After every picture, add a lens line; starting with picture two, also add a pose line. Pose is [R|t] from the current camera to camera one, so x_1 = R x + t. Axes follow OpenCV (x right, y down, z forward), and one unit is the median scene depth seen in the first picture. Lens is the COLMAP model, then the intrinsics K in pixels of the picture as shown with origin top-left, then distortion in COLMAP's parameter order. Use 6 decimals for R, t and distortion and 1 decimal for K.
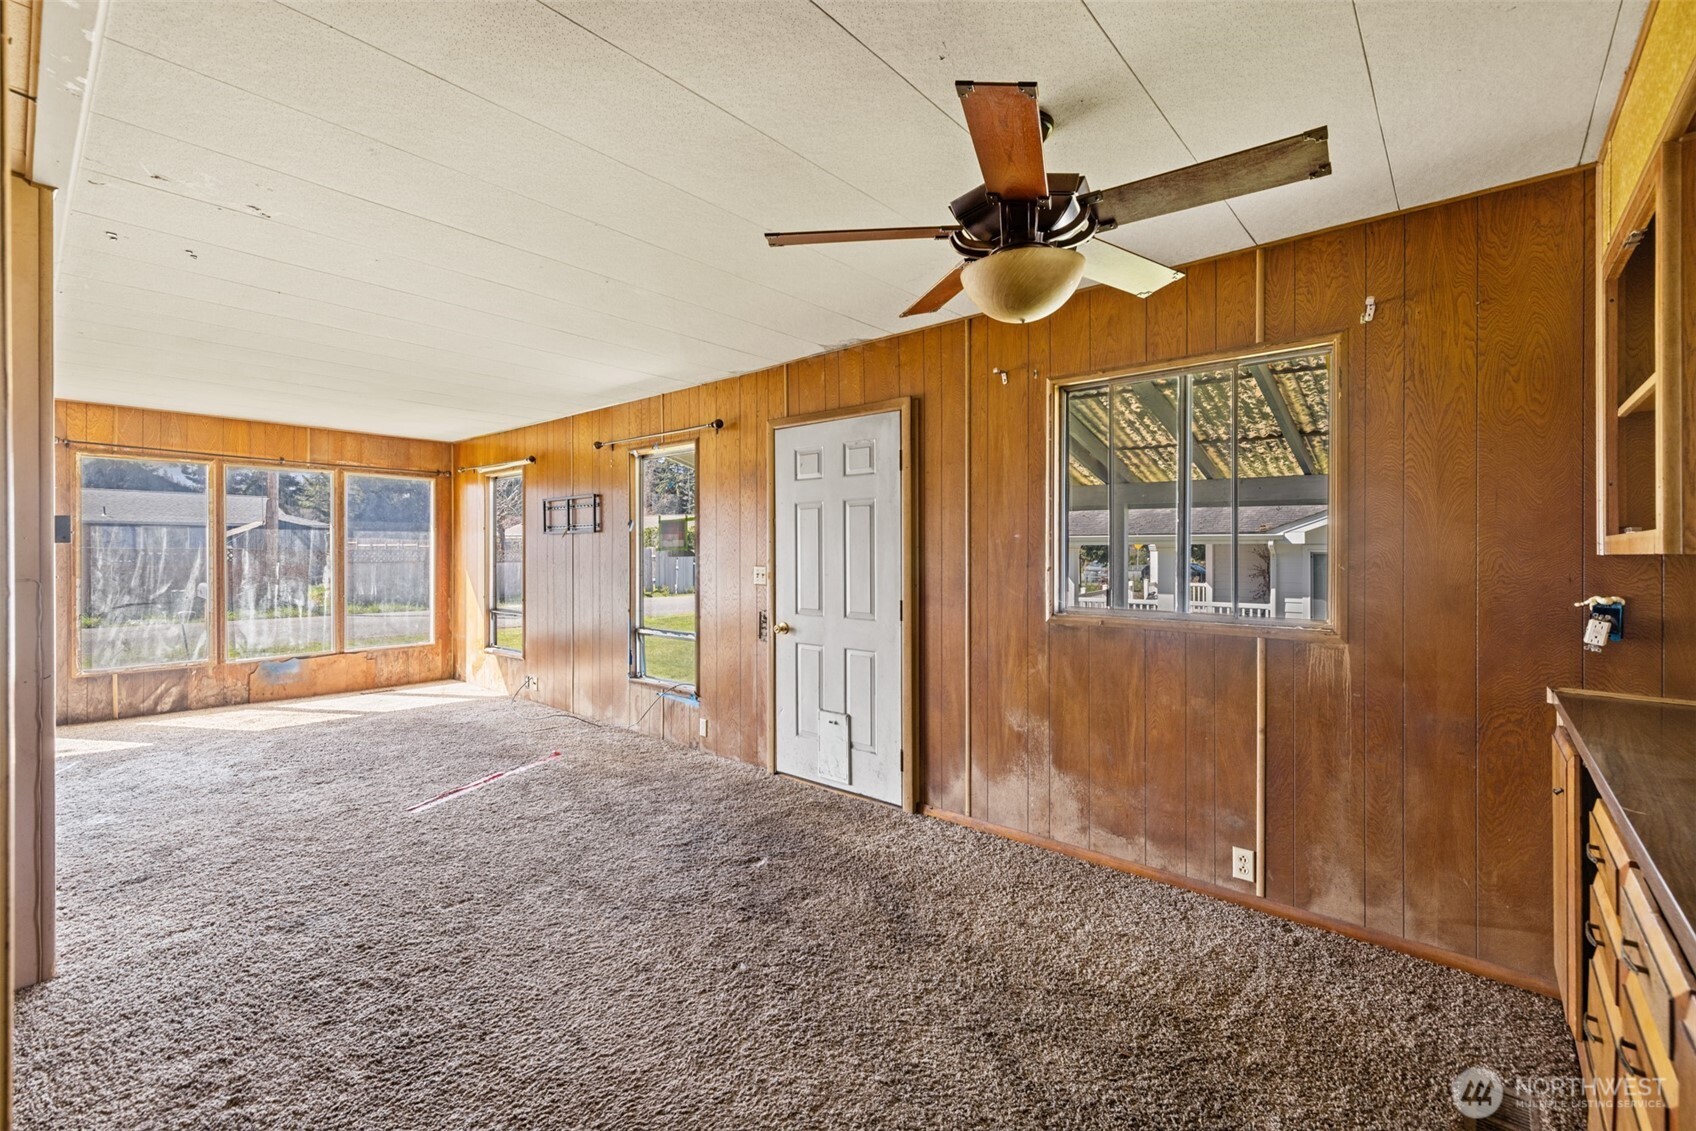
lens RADIAL K [[725.3, 0, 837.7], [0, 725.3, 544.1], [0, 0, 1]] dist [0.000603, -0.000508]
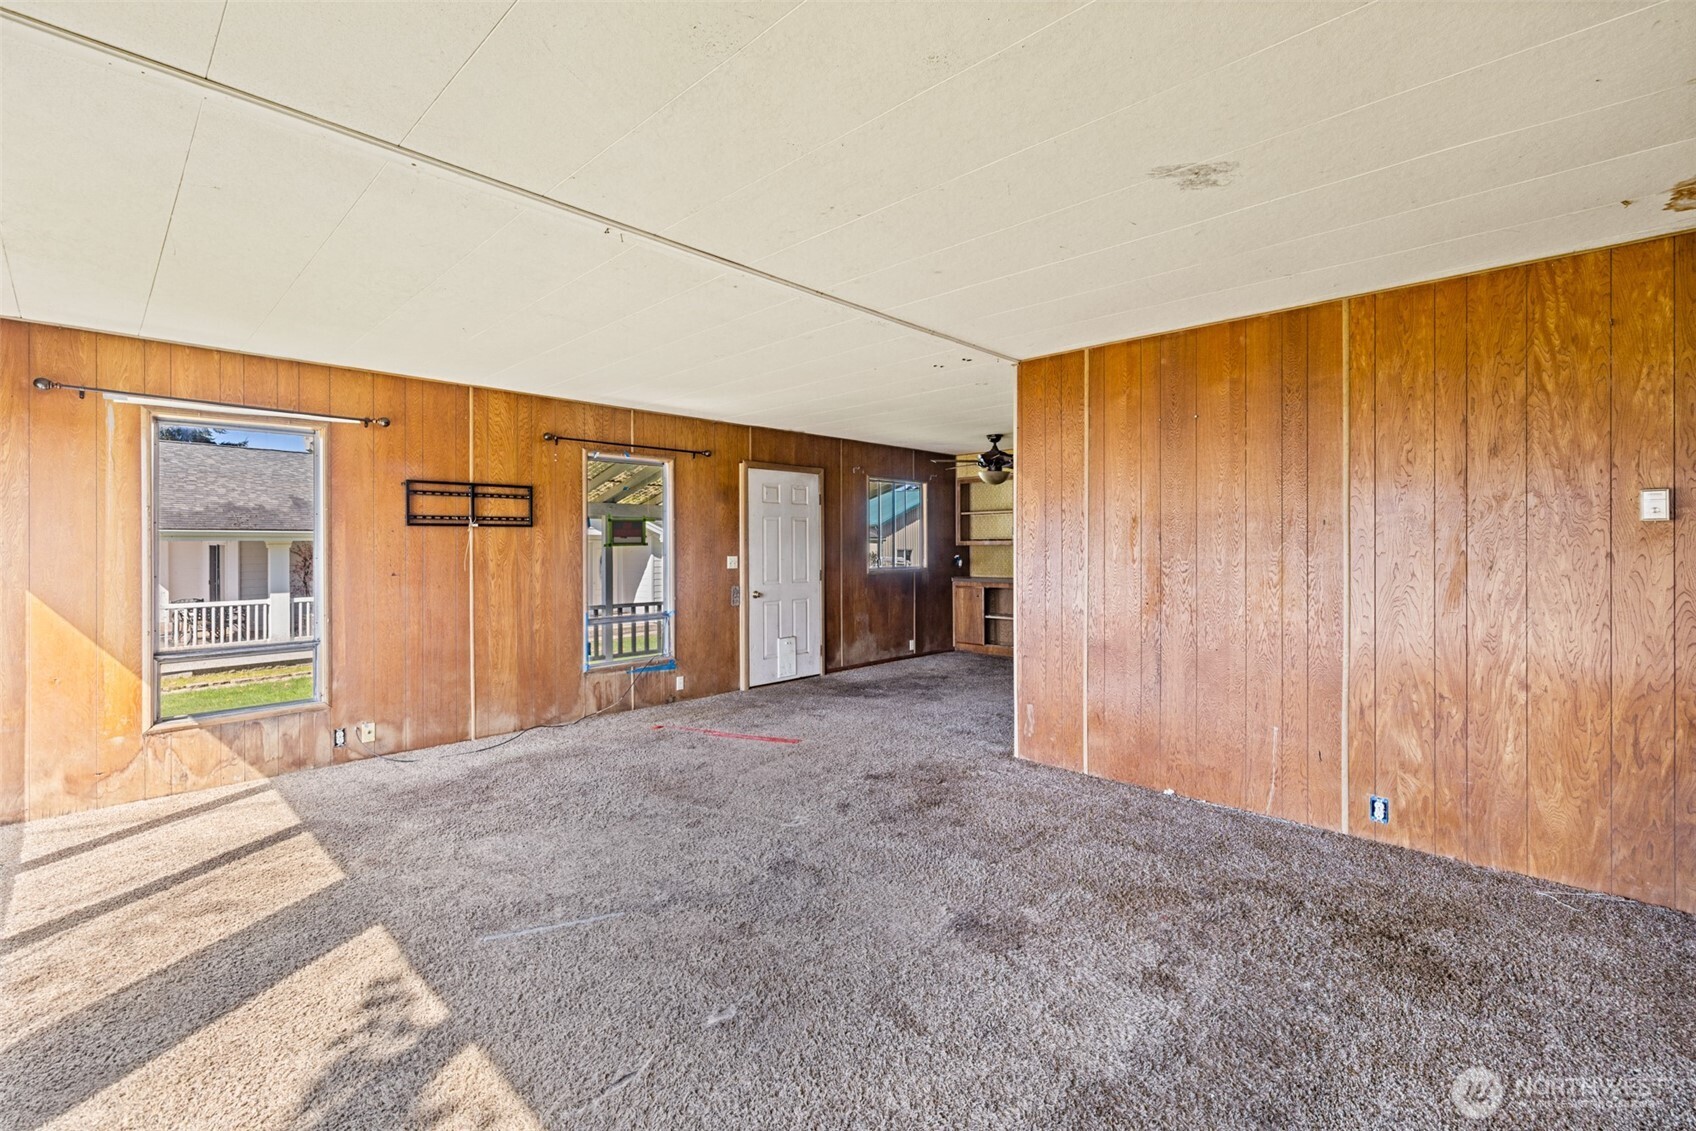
lens RADIAL K [[733.4, 0, 836.4], [0, 733.4, 553.1], [0, 0, 1]] dist [0.001253, -0.000450]
pose [[0.054815, -0.013932, 0.998399, -1.243141], [-0.005104, 0.999886, 0.014233, 0.001818], [-0.998483, -0.005876, 0.054738, 0.552743]]
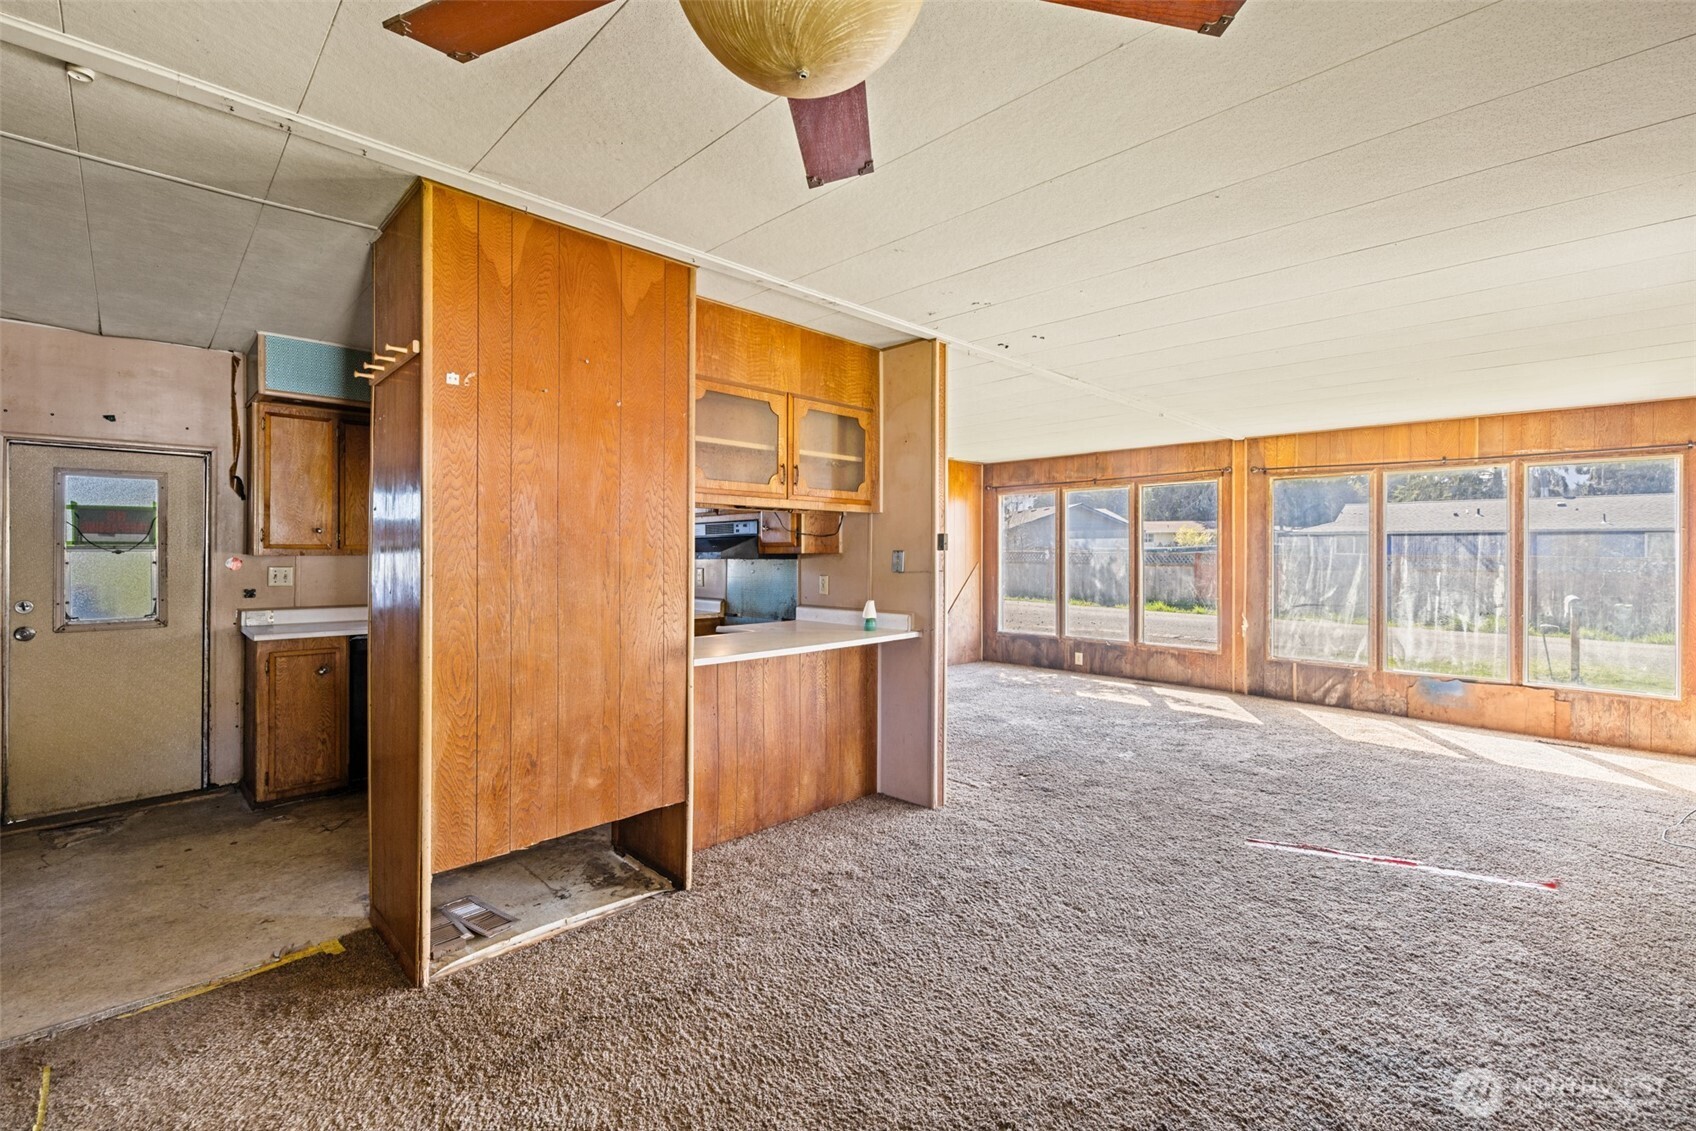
lens RADIAL K [[733.4, 0, 836.4], [0, 733.4, 553.1], [0, 0, 1]] dist [0.001253, -0.000450]
pose [[-0.086067, 0.000853, -0.996289, 0.246910], [-0.000884, 0.999999, 0.000933, 0.001476], [0.996289, 0.000961, -0.086066, 0.361211]]
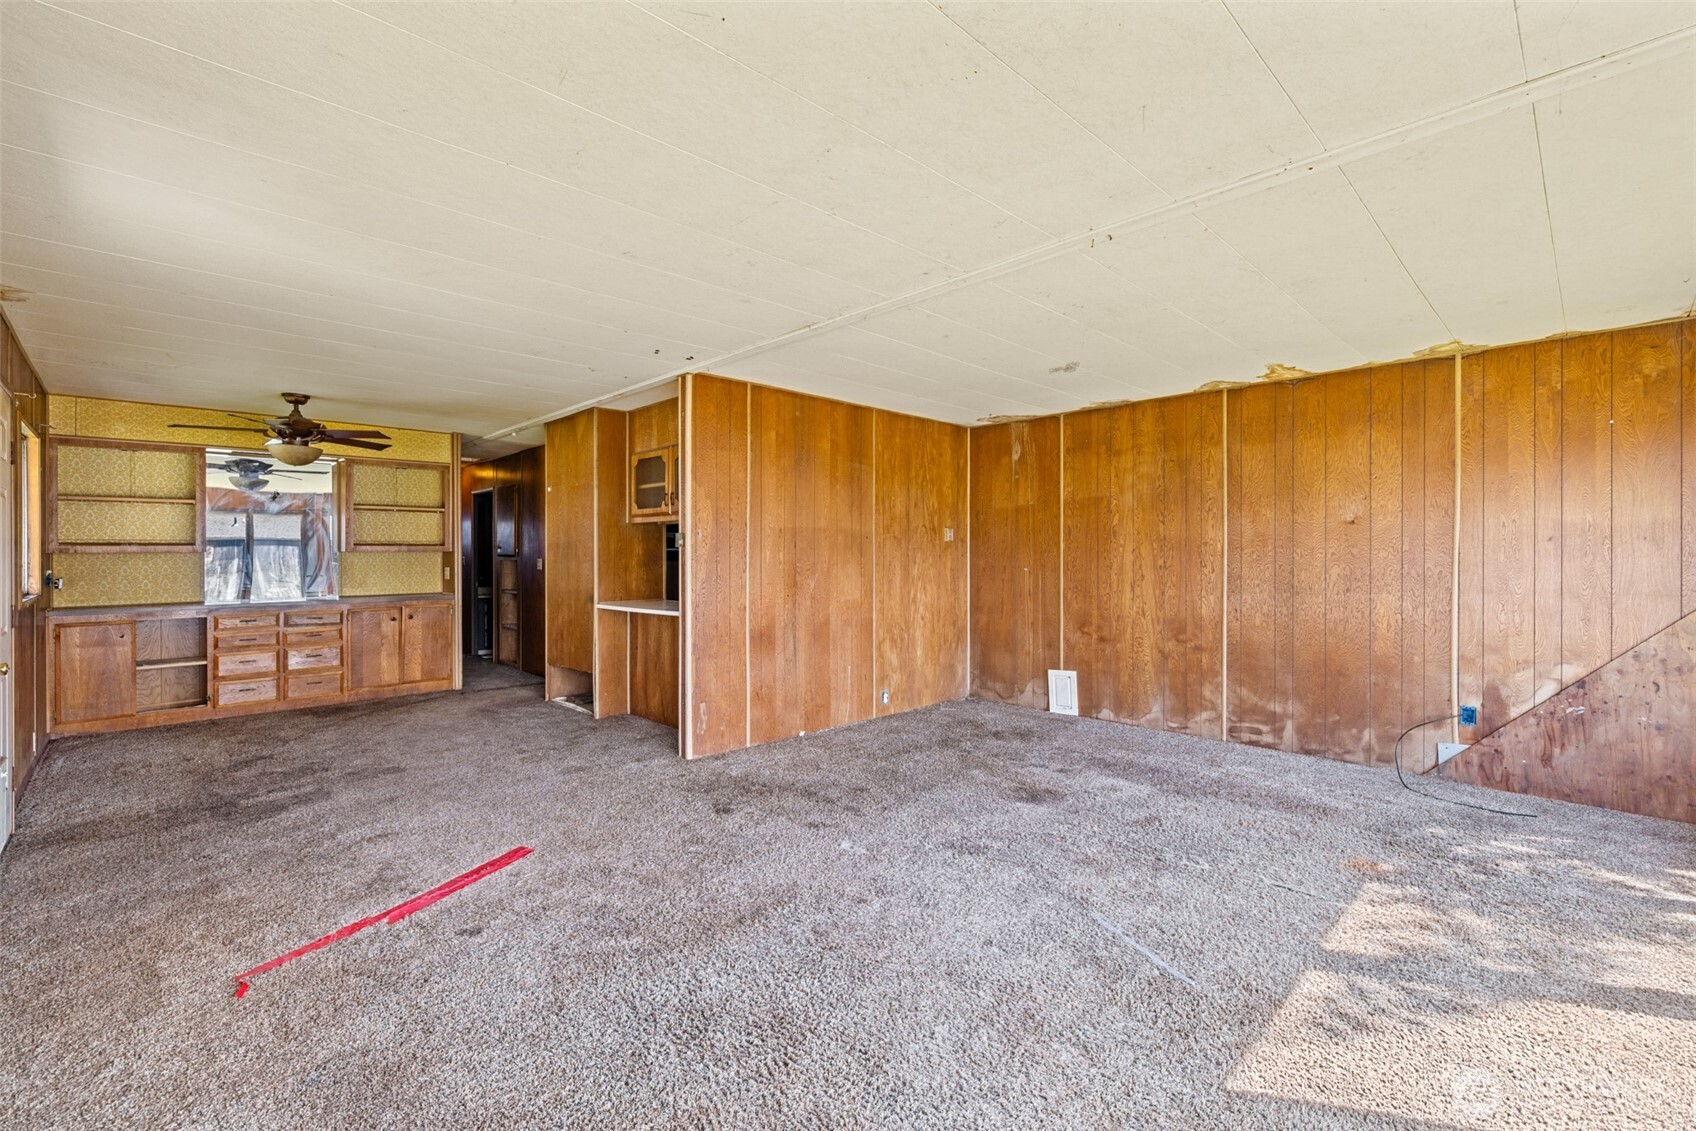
lens RADIAL K [[724.4, 0, 835.2], [0, 724.4, 555.8], [0, 0, 1]] dist [0.000284, 0.000089]
pose [[-0.996005, 0.000655, 0.089297, -0.668468], [0.000619, 1.000000, -0.000426, 0.009874], [-0.089297, -0.000369, -0.996005, 1.183029]]
